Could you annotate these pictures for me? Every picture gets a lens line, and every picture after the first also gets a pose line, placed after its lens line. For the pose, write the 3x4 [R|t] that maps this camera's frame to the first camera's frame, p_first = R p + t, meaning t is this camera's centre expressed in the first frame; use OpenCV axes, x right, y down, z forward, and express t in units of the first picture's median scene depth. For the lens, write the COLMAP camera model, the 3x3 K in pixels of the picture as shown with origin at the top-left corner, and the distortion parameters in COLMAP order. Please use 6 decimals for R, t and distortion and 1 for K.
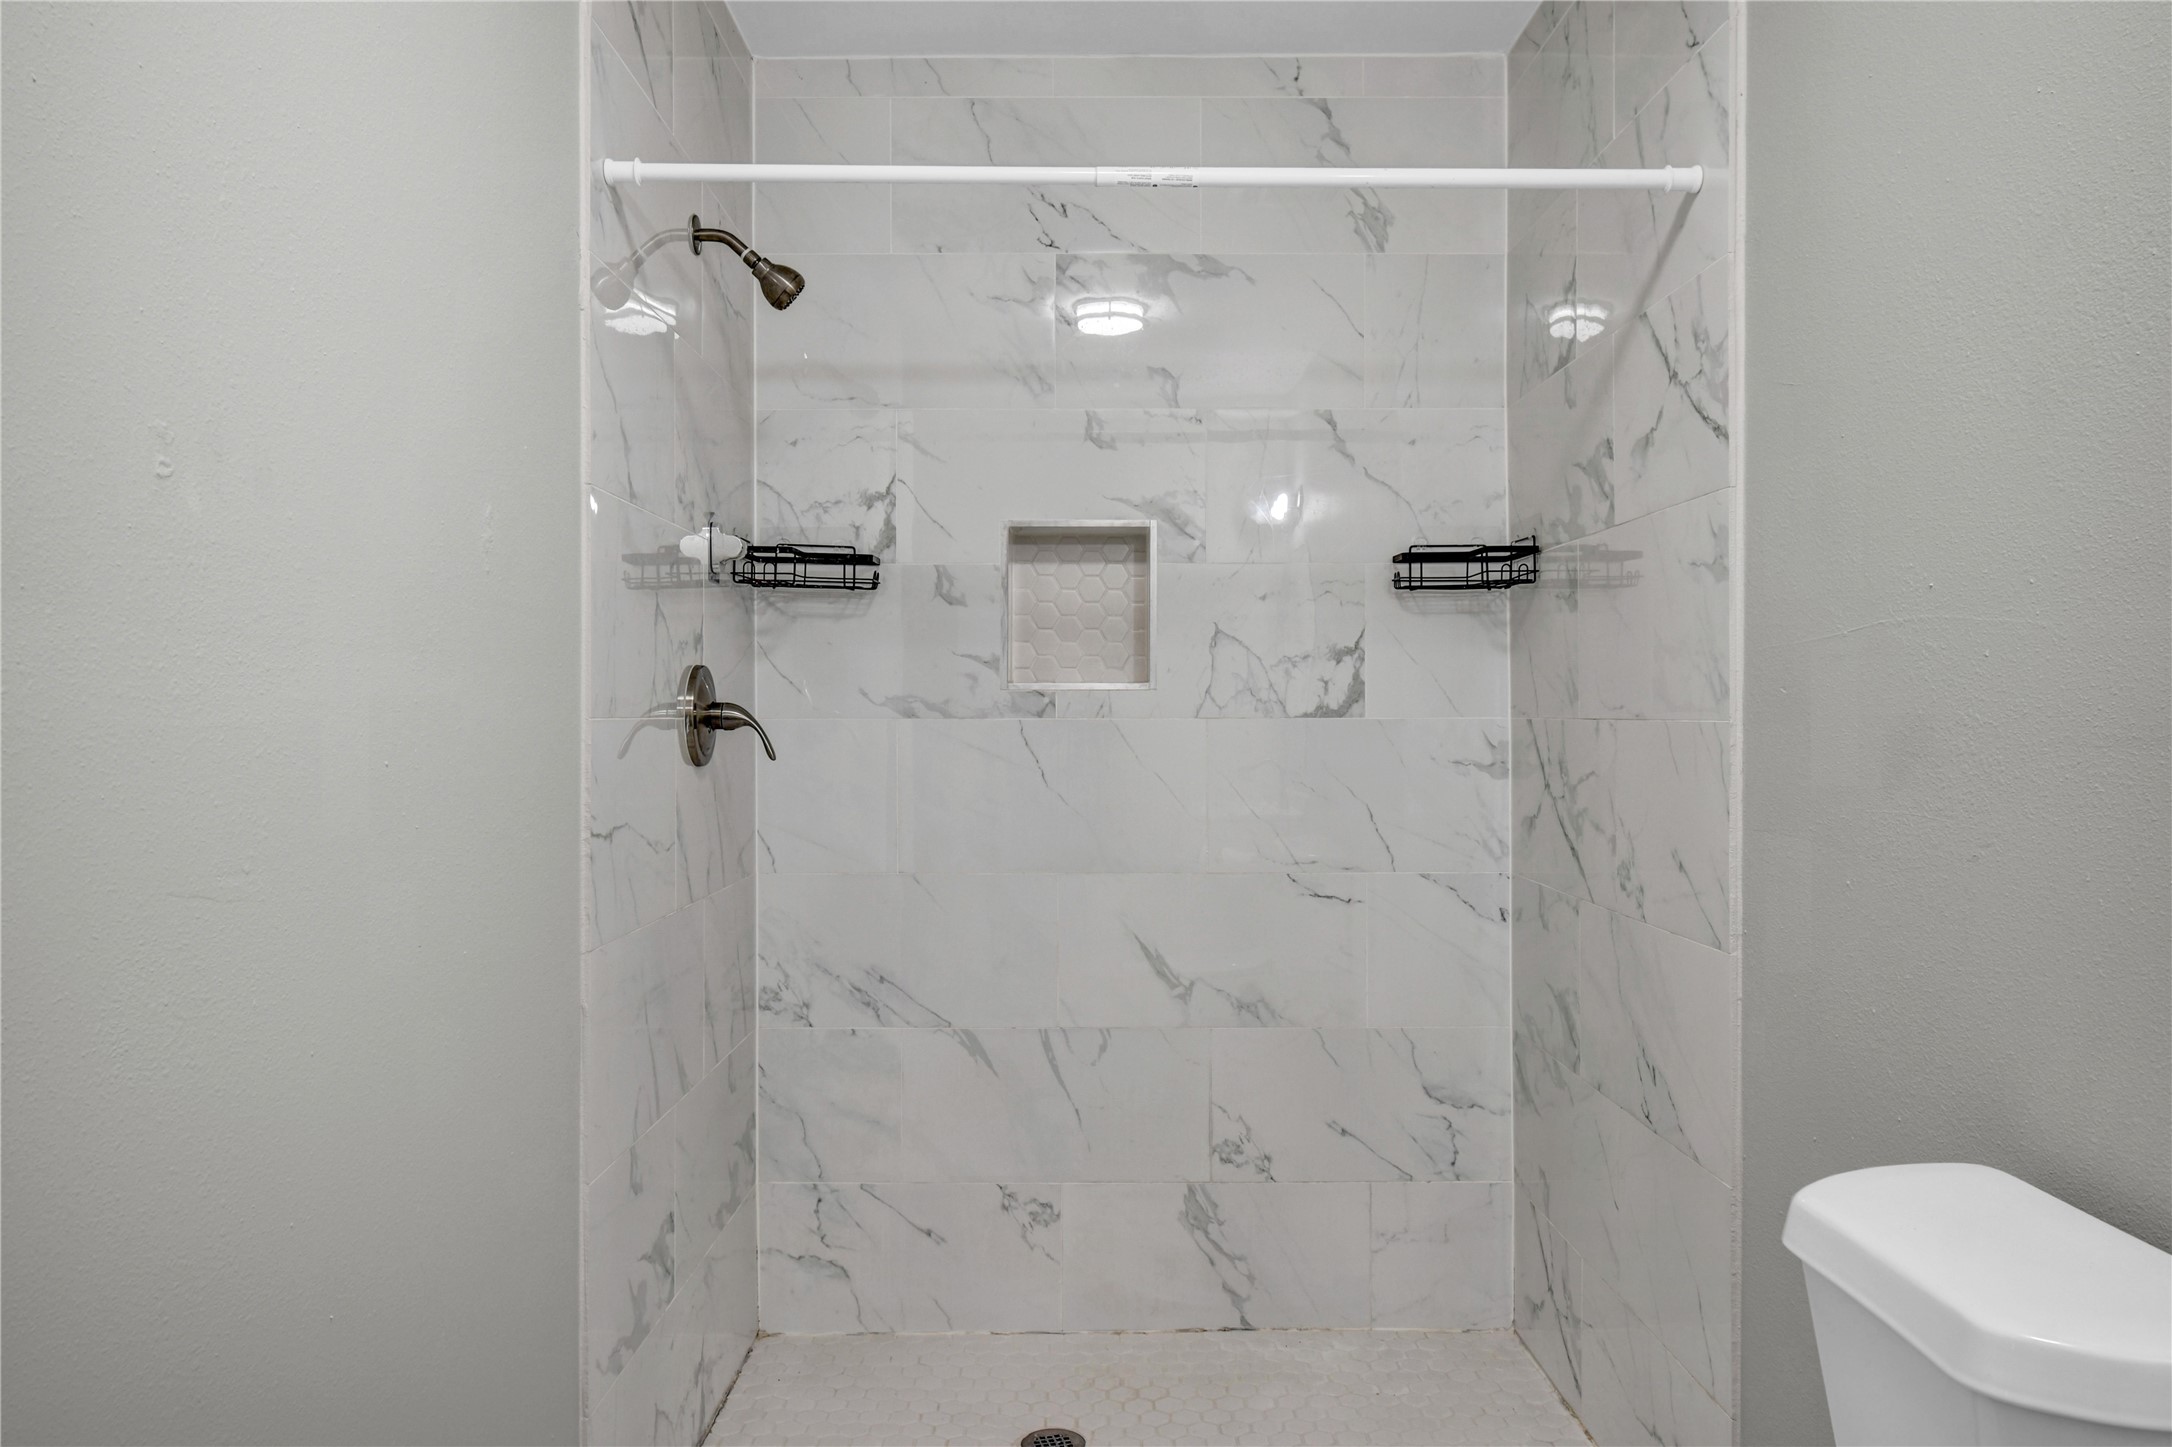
lens RADIAL K [[1454.8, 0, 1086.0], [0, 1454.8, 723.5], [0, 0, 1]] dist [0.000398, -0.000797]
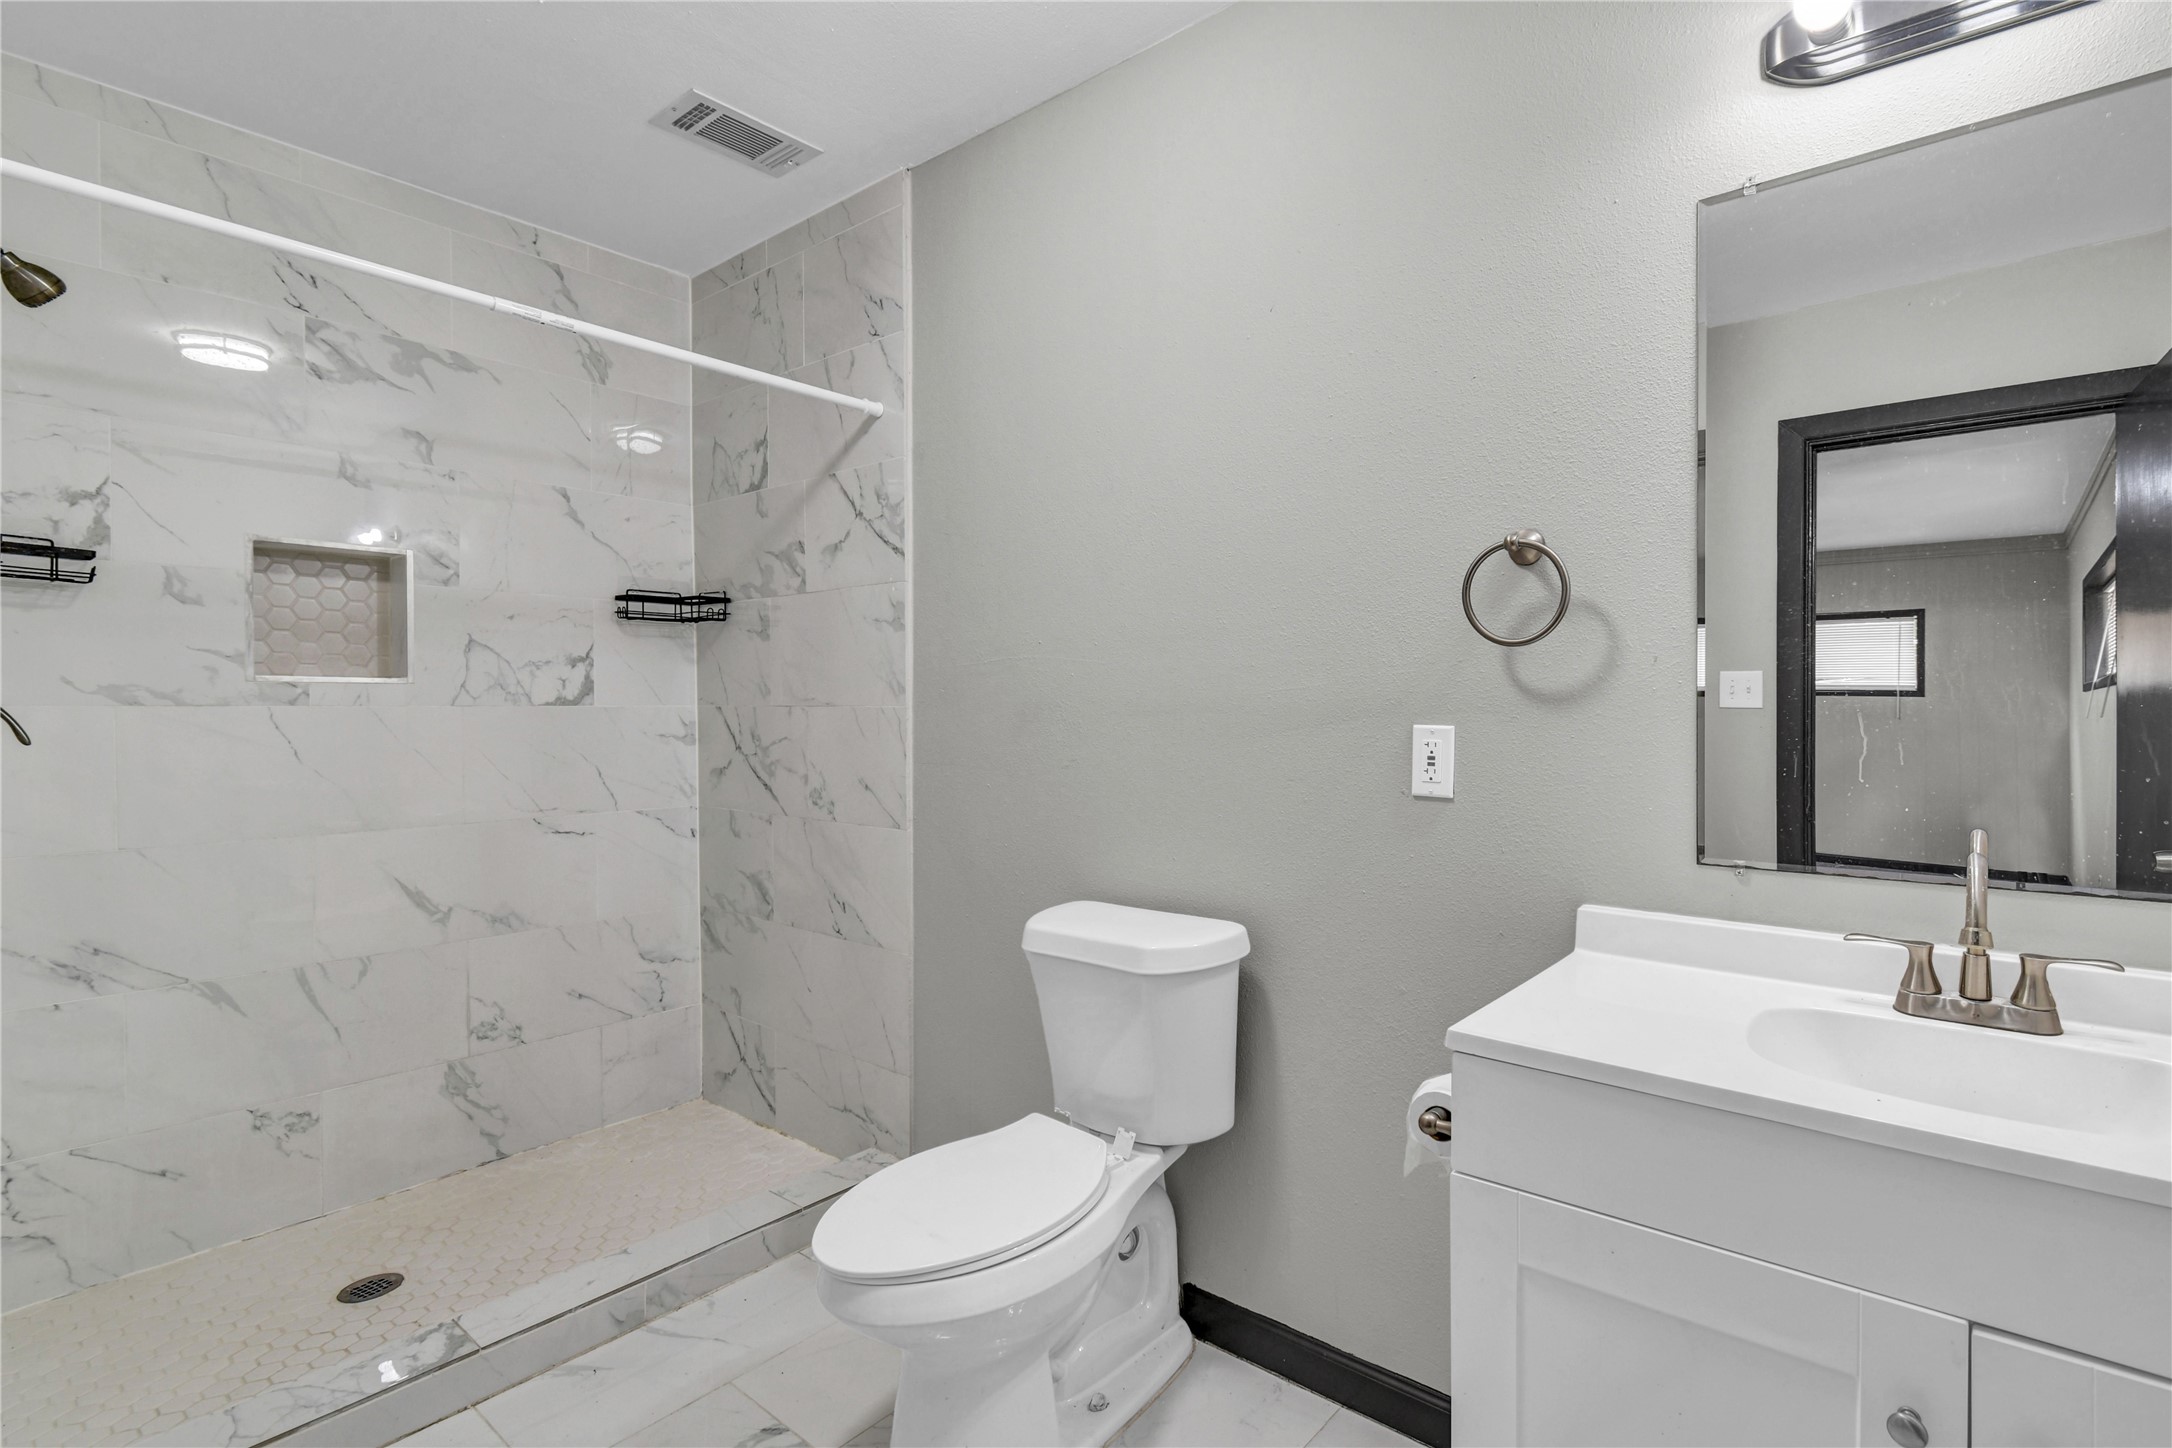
lens RADIAL K [[967.8, 0, 1093.4], [0, 967.8, 715.4], [0, 0, 1]] dist [0.002242, -0.000988]
pose [[0.679281, -0.004968, 0.733862, -0.174615], [0.003106, 0.999988, 0.003895, 0.003265], [-0.733872, -0.000366, 0.679288, -0.013911]]
